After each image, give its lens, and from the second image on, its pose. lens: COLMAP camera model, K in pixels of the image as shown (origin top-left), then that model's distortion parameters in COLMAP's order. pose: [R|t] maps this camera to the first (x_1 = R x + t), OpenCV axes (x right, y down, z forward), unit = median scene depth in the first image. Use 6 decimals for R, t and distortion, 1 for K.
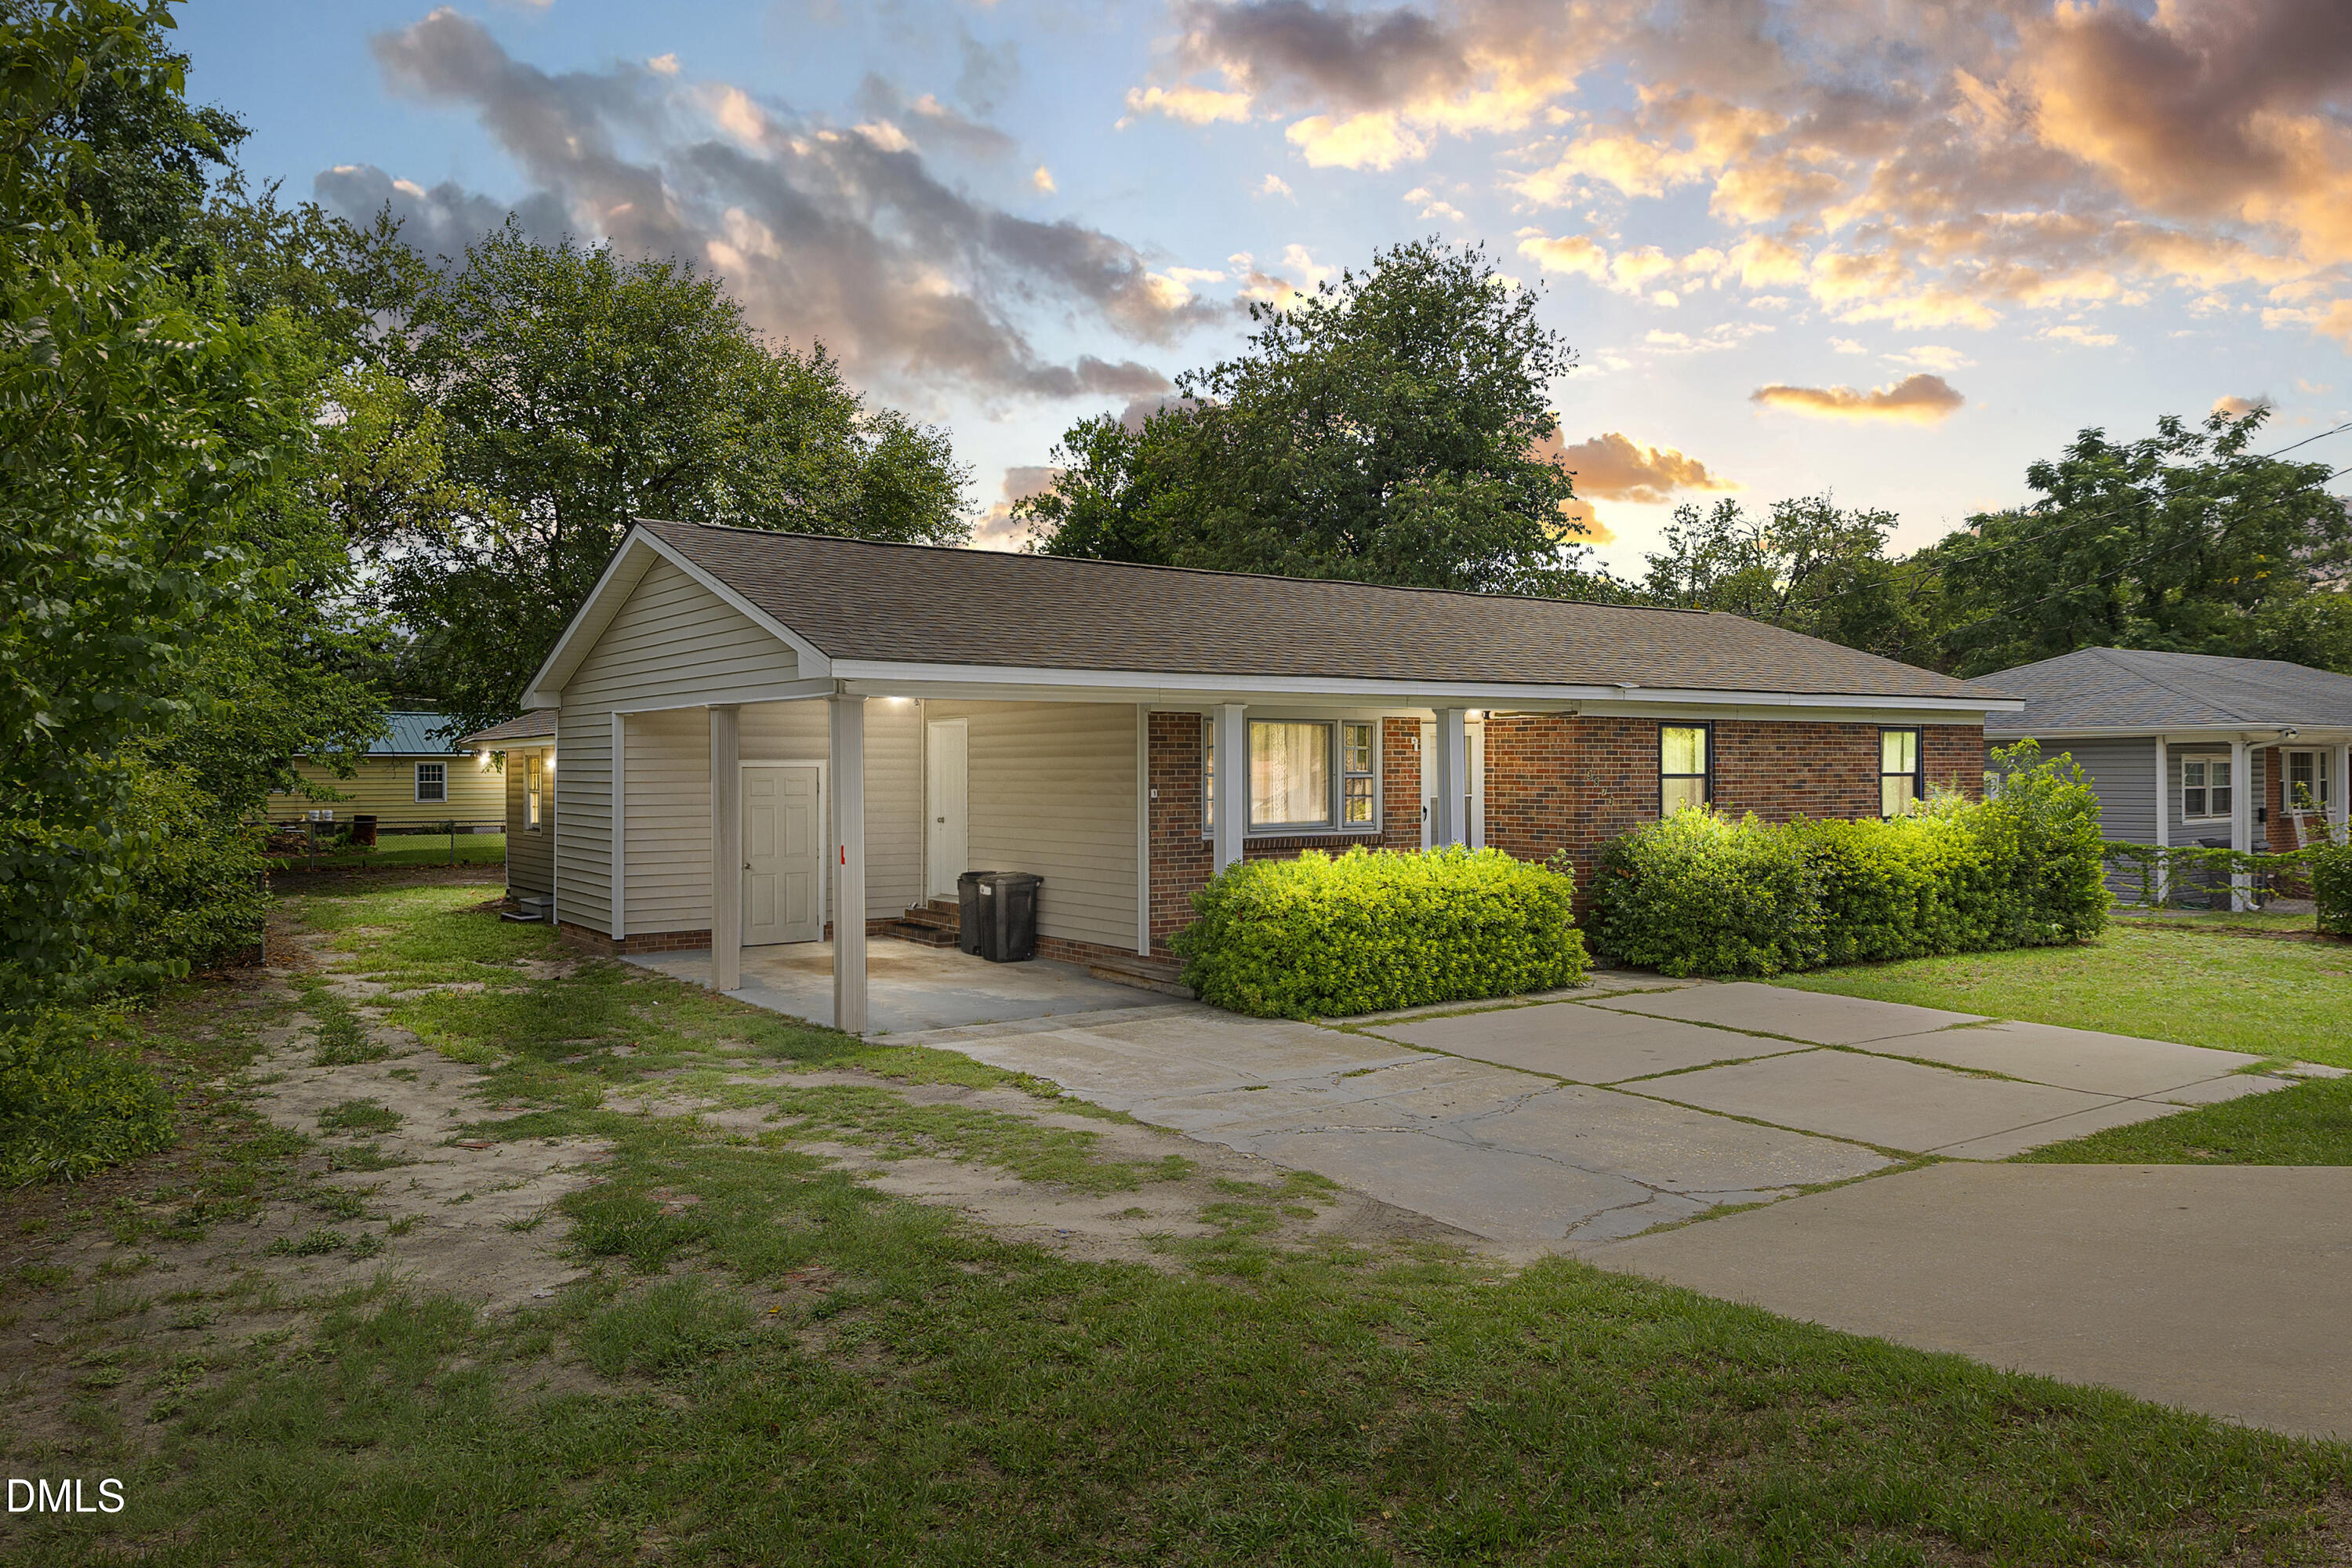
lens RADIAL K [[1569.9, 0, 1179.8], [0, 1569.9, 773.5], [0, 0, 1]] dist [0.077435, -0.144881]
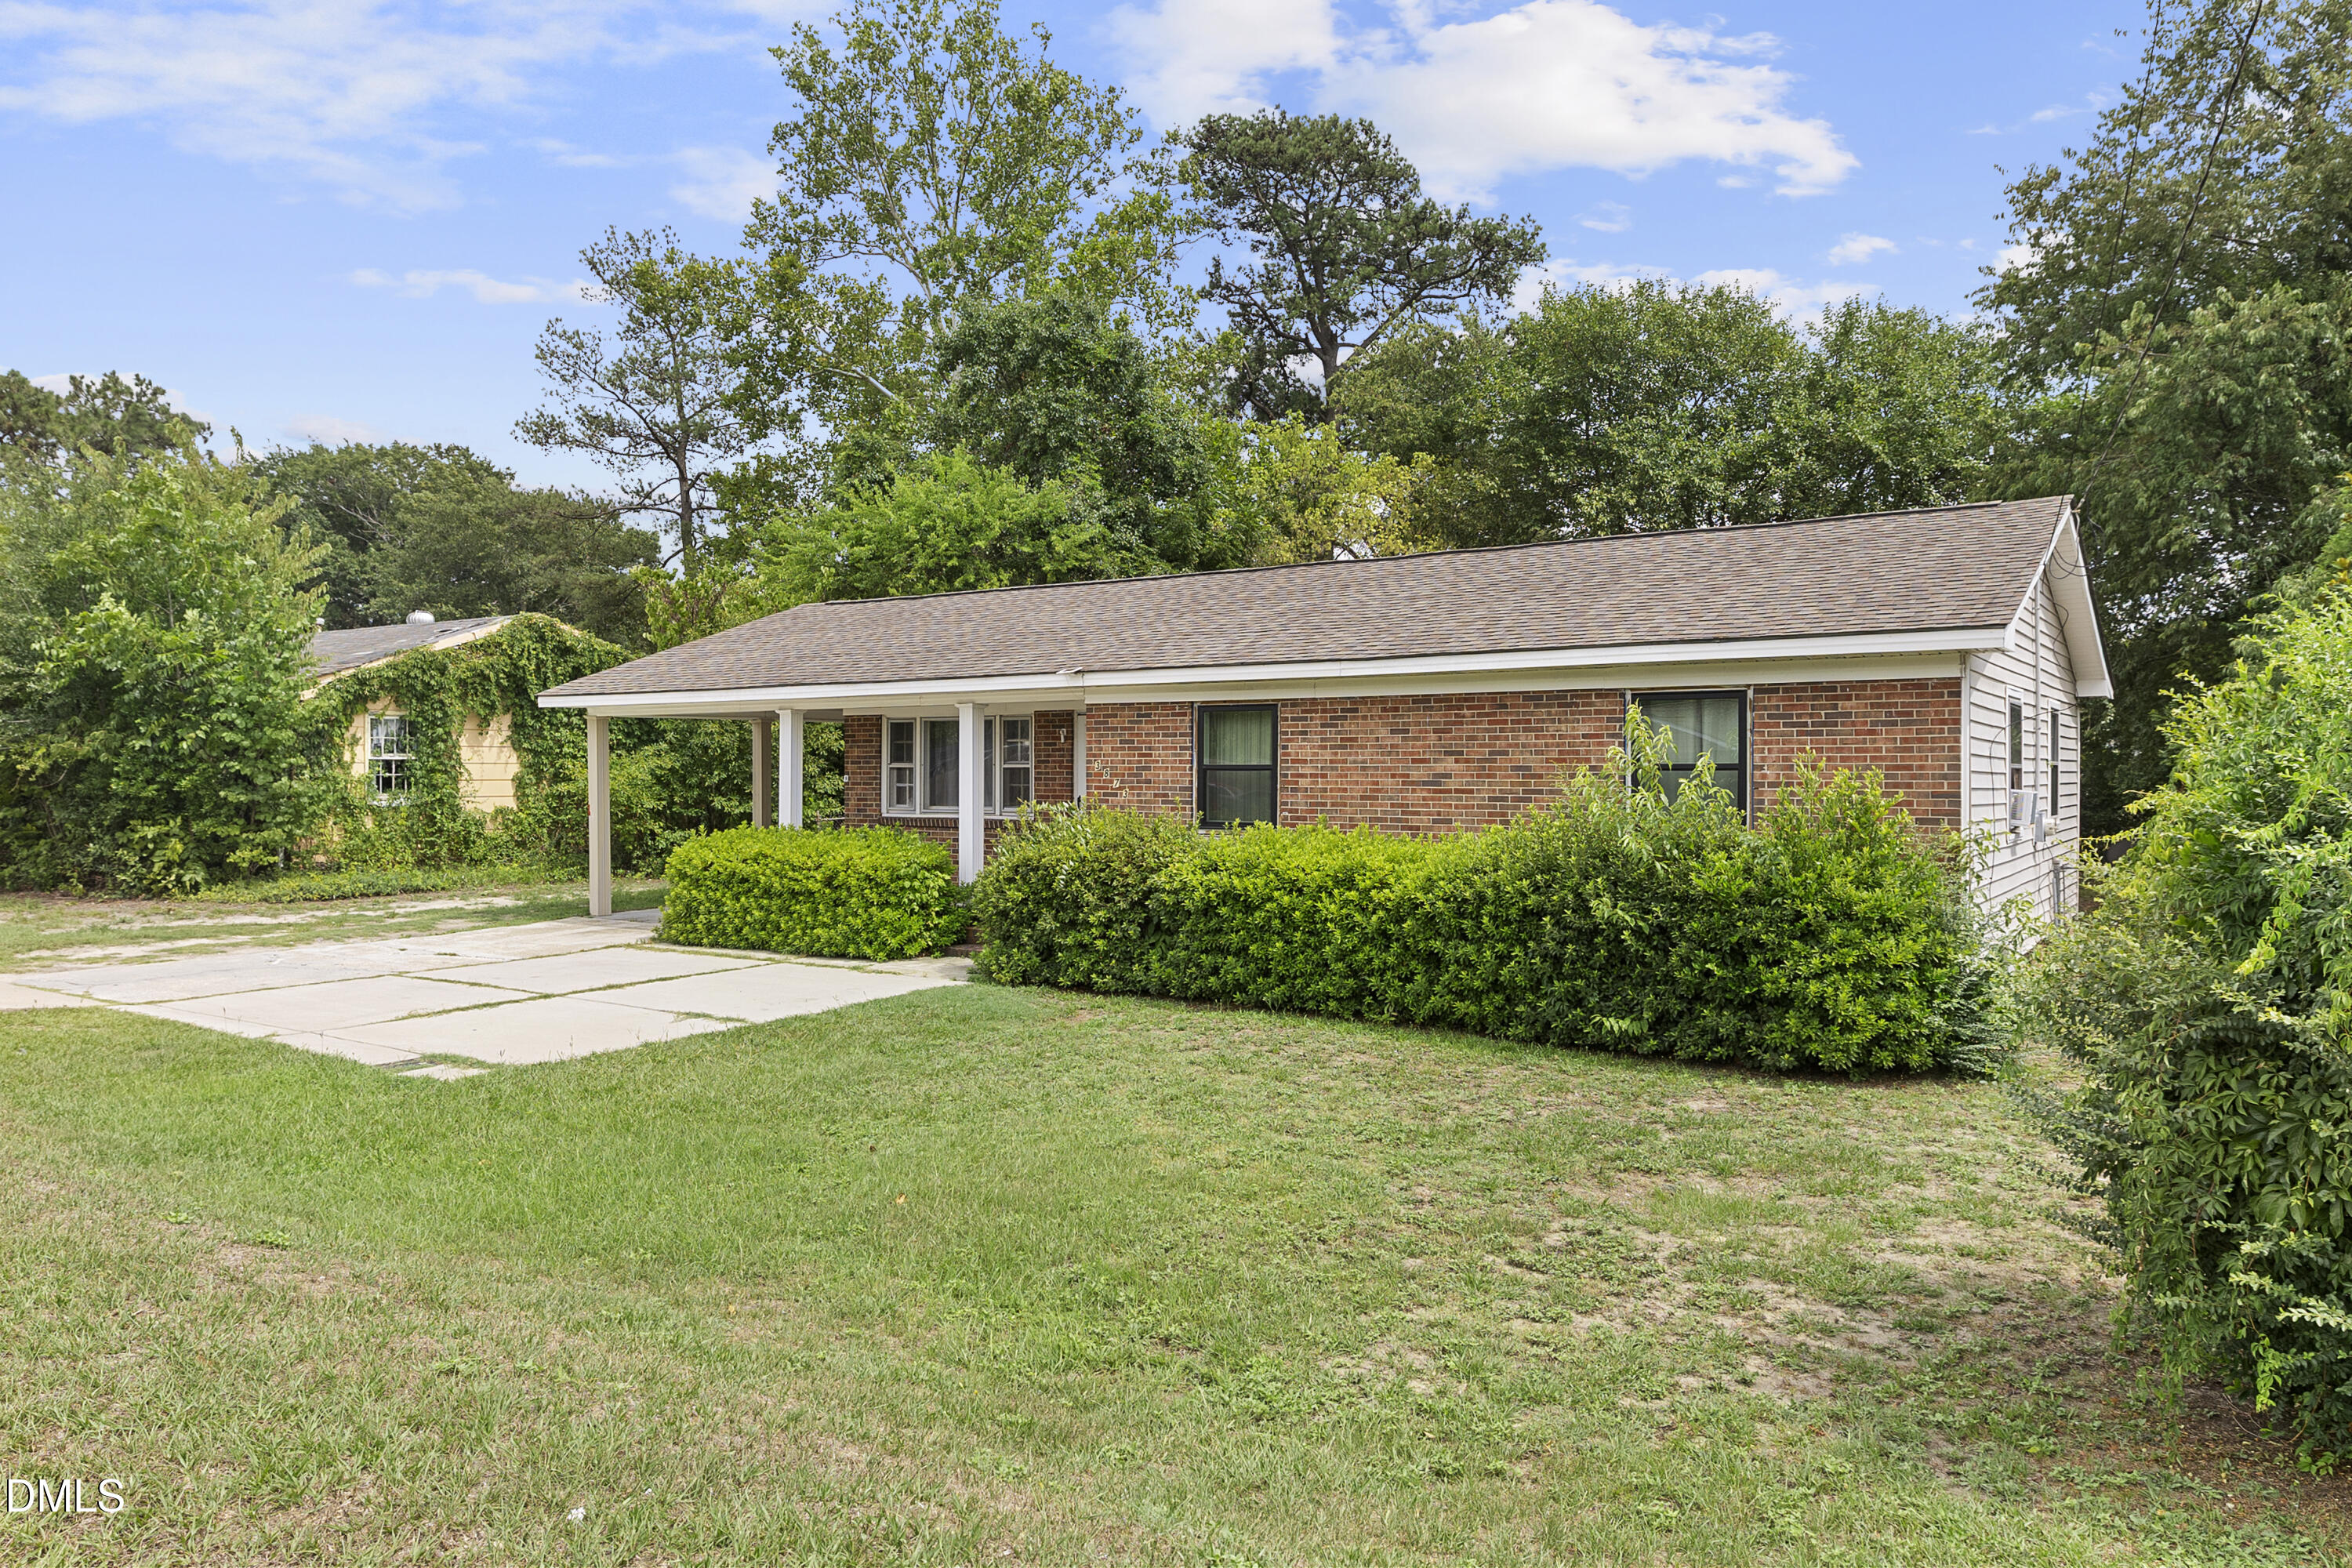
lens RADIAL K [[1569.9, 0, 1179.8], [0, 1569.9, 773.5], [0, 0, 1]] dist [0.077435, -0.144881]
pose [[0.362645, 0.004063, -0.931918, 1.016571], [-0.005027, 0.999984, 0.002404, 0.002827], [0.931914, 0.003814, 0.362660, 0.612435]]
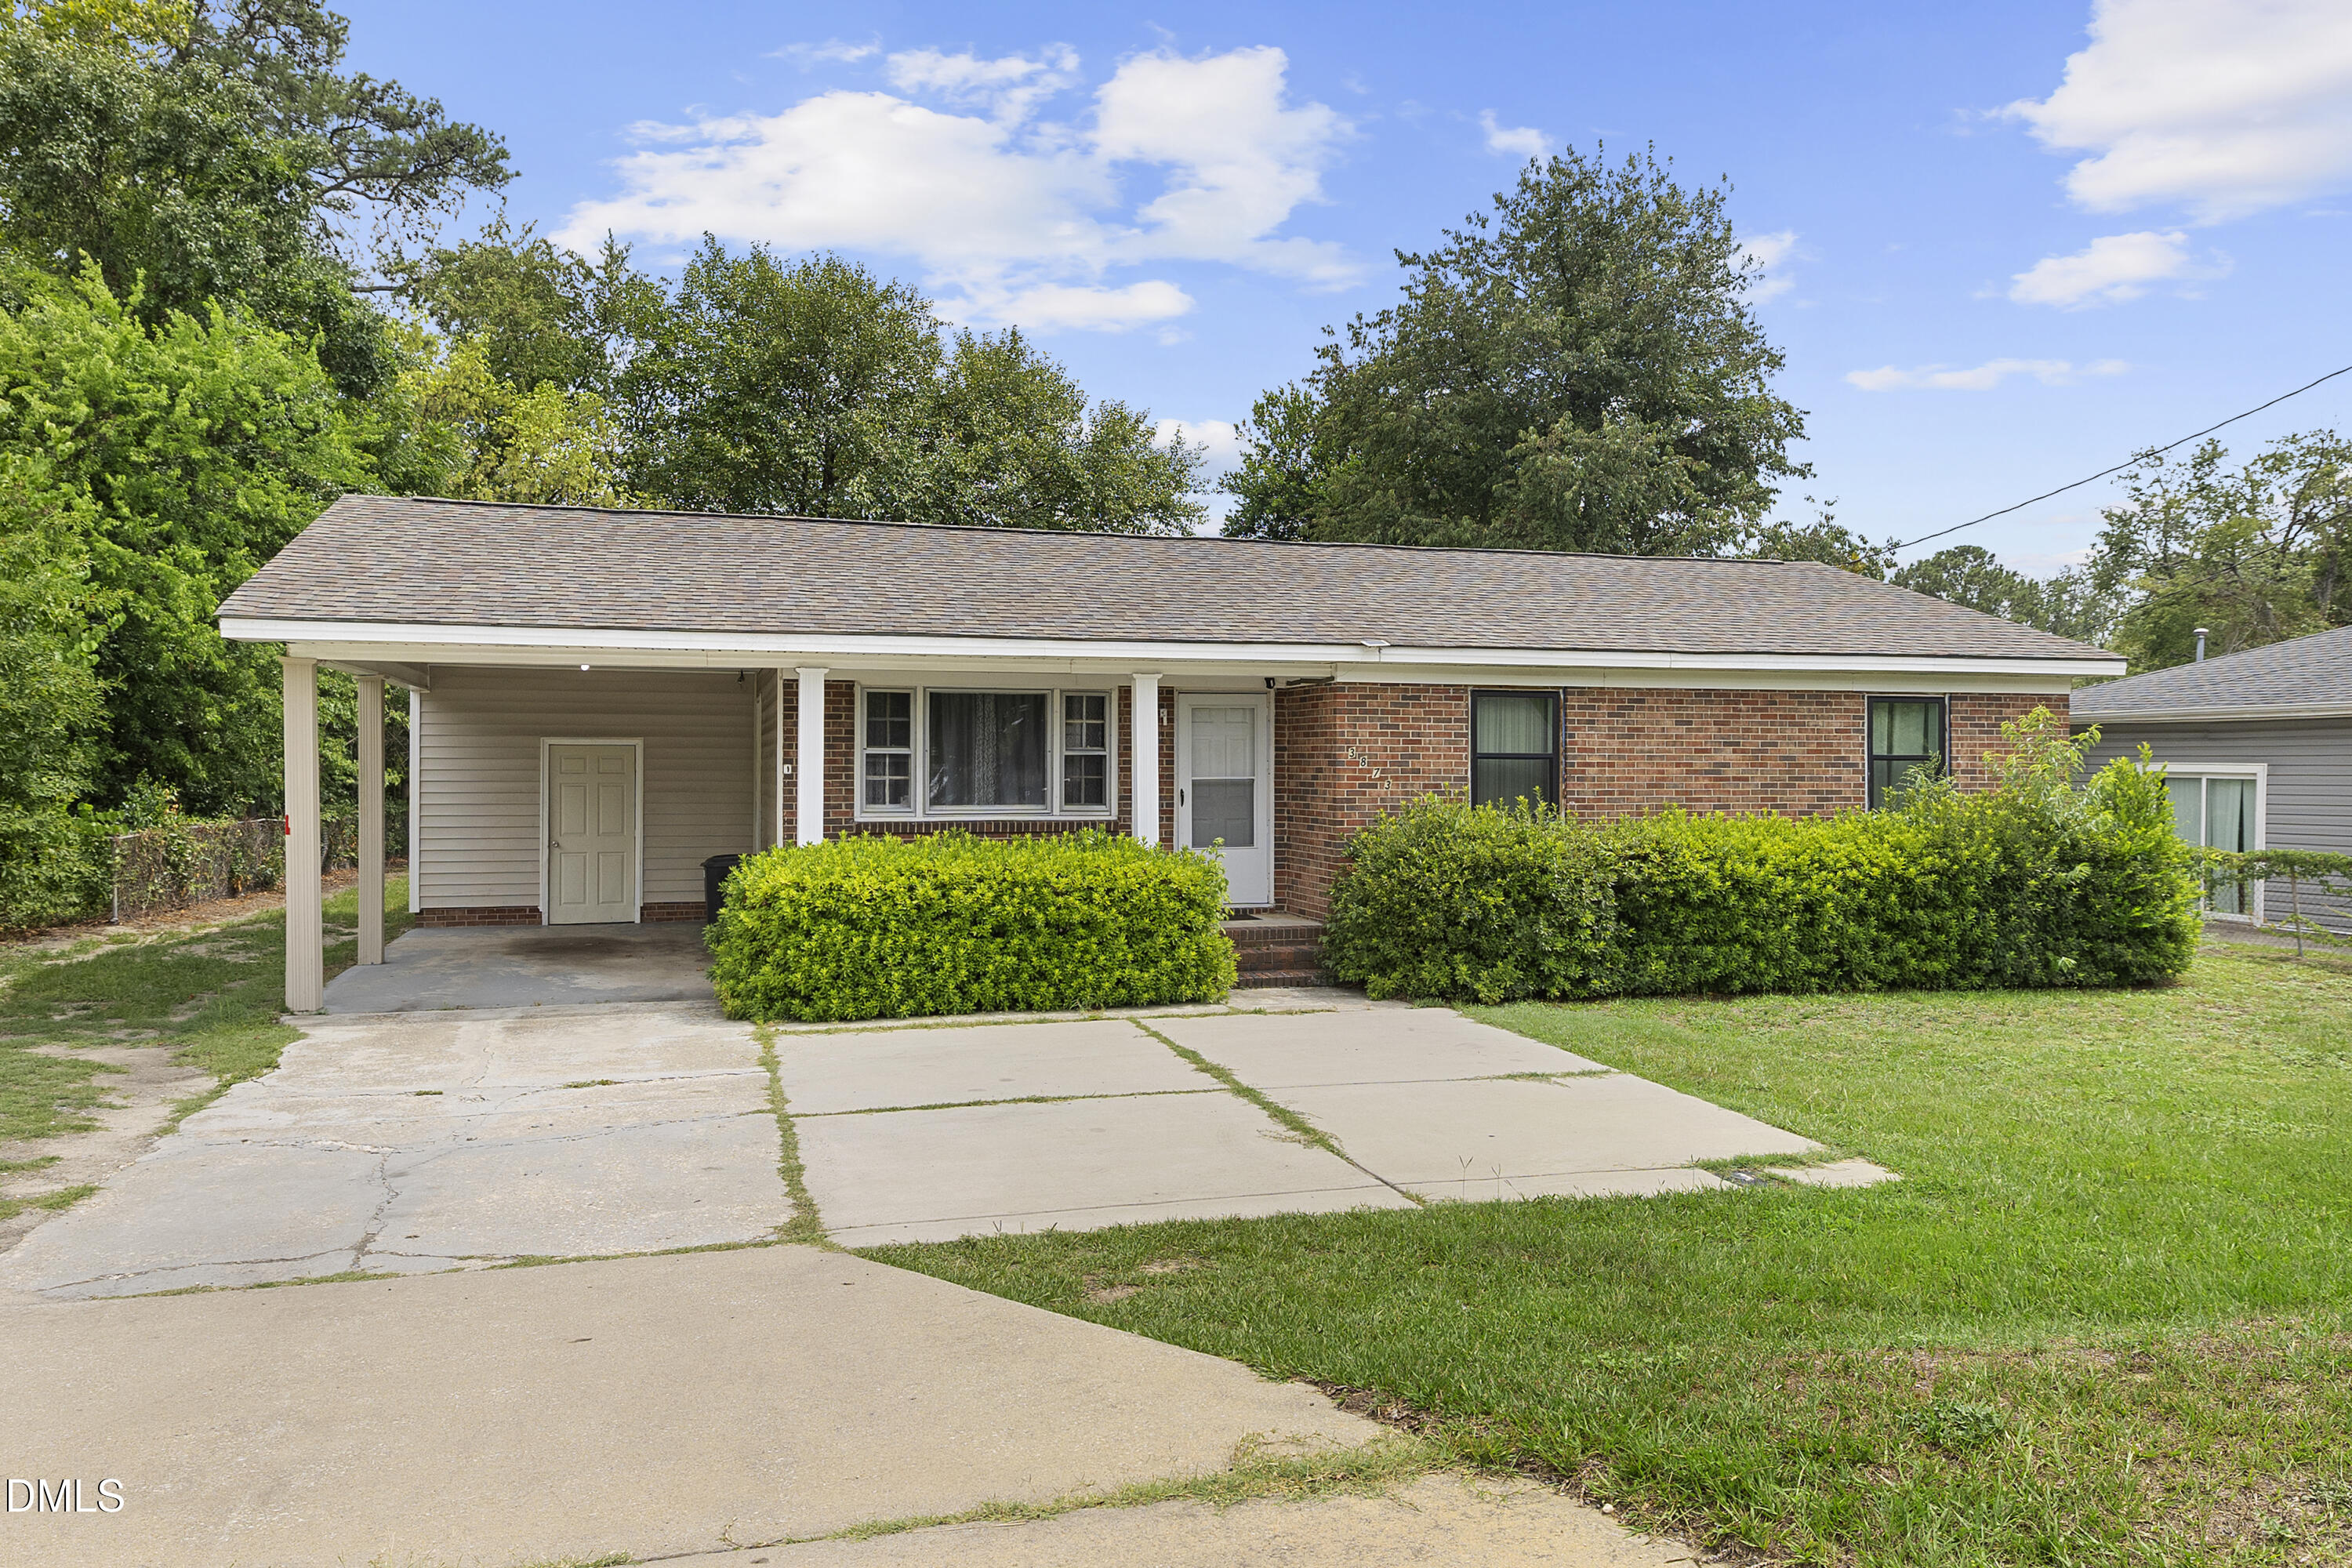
lens RADIAL K [[1569.9, 0, 1179.8], [0, 1569.9, 773.5], [0, 0, 1]] dist [0.077435, -0.144881]
pose [[0.945842, 0.006814, -0.324555, 0.388000], [-0.005966, 0.999976, 0.003607, 0.008146], [0.324572, -0.001475, 0.945860, 0.156648]]
